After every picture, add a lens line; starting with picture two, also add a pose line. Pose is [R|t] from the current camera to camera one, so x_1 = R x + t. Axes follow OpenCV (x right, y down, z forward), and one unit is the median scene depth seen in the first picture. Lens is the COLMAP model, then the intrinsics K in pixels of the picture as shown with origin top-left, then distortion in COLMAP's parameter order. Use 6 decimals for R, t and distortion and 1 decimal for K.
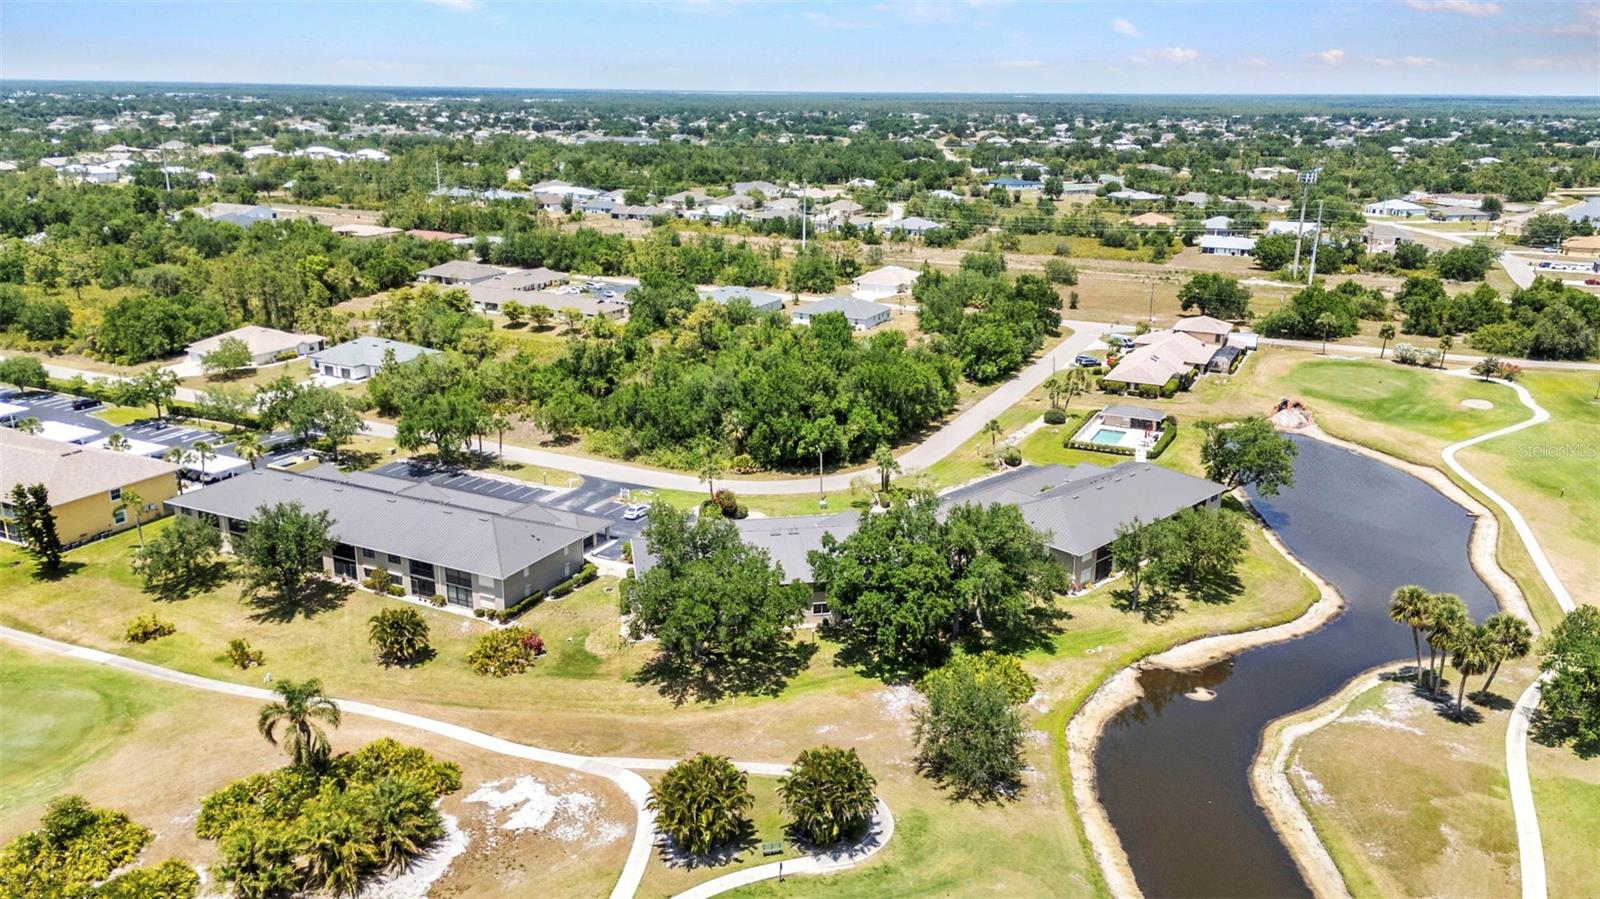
lens RADIAL K [[1173.2, 0, 800.0], [0, 1173.2, 449.5], [0, 0, 1]] dist [0.073061, -0.068172]
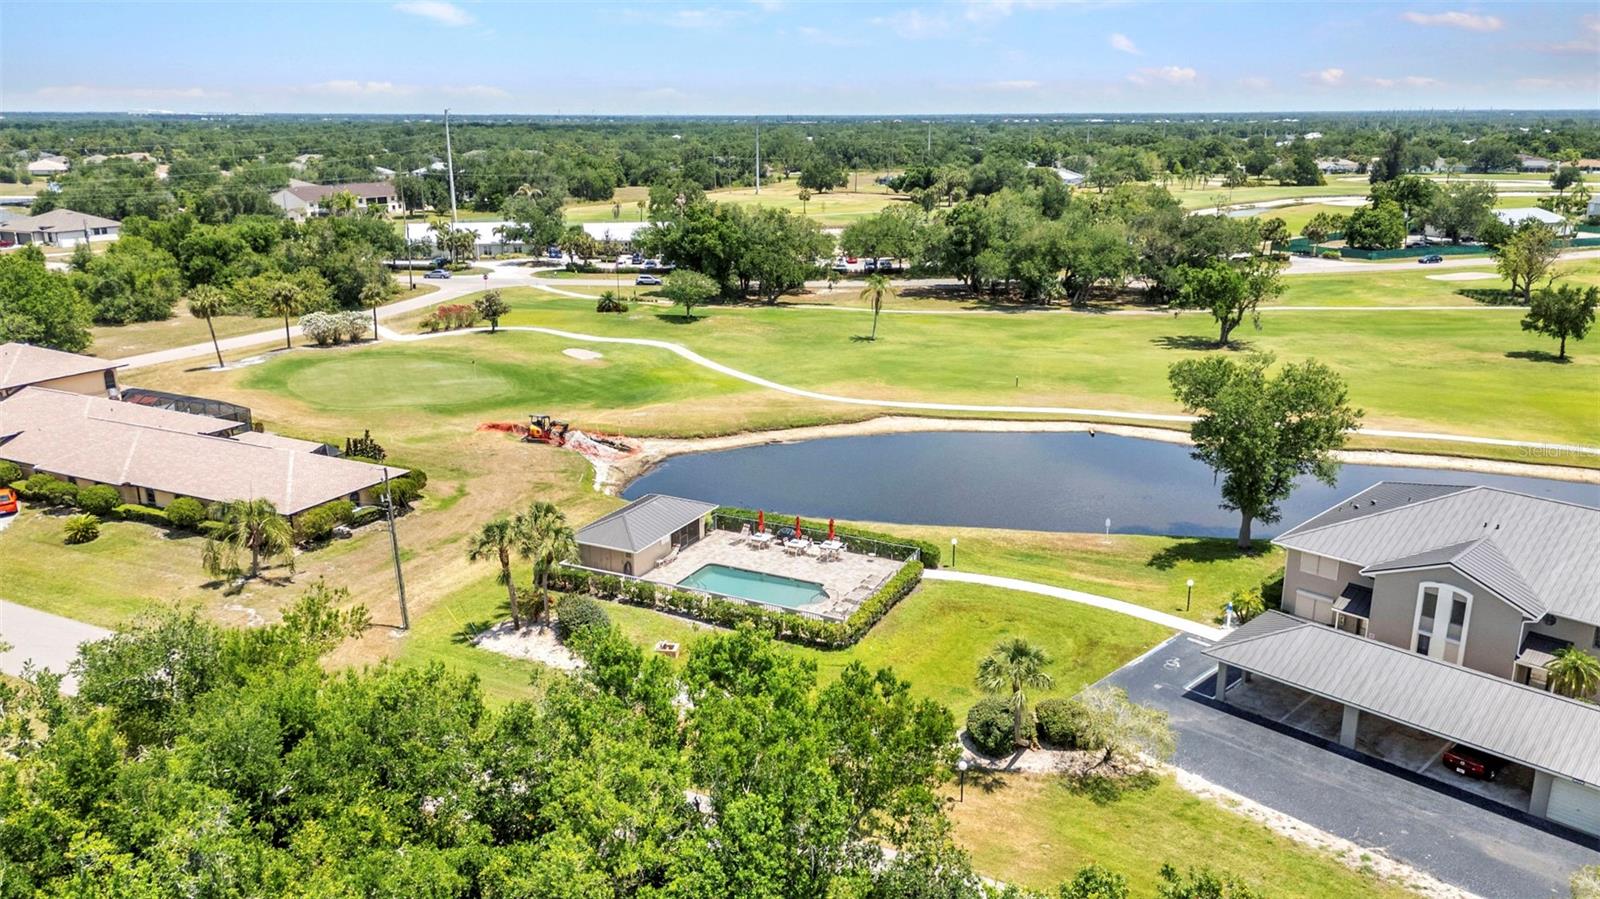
lens RADIAL K [[1175.6, 0, 800.0], [0, 1175.6, 449.5], [0, 0, 1]] dist [0.065912, -0.058583]
pose [[0.001101, -0.282531, 0.959258, -0.087584], [0.293943, 0.916972, 0.269739, -0.157902], [-0.955822, 0.281670, 0.084057, 1.025867]]
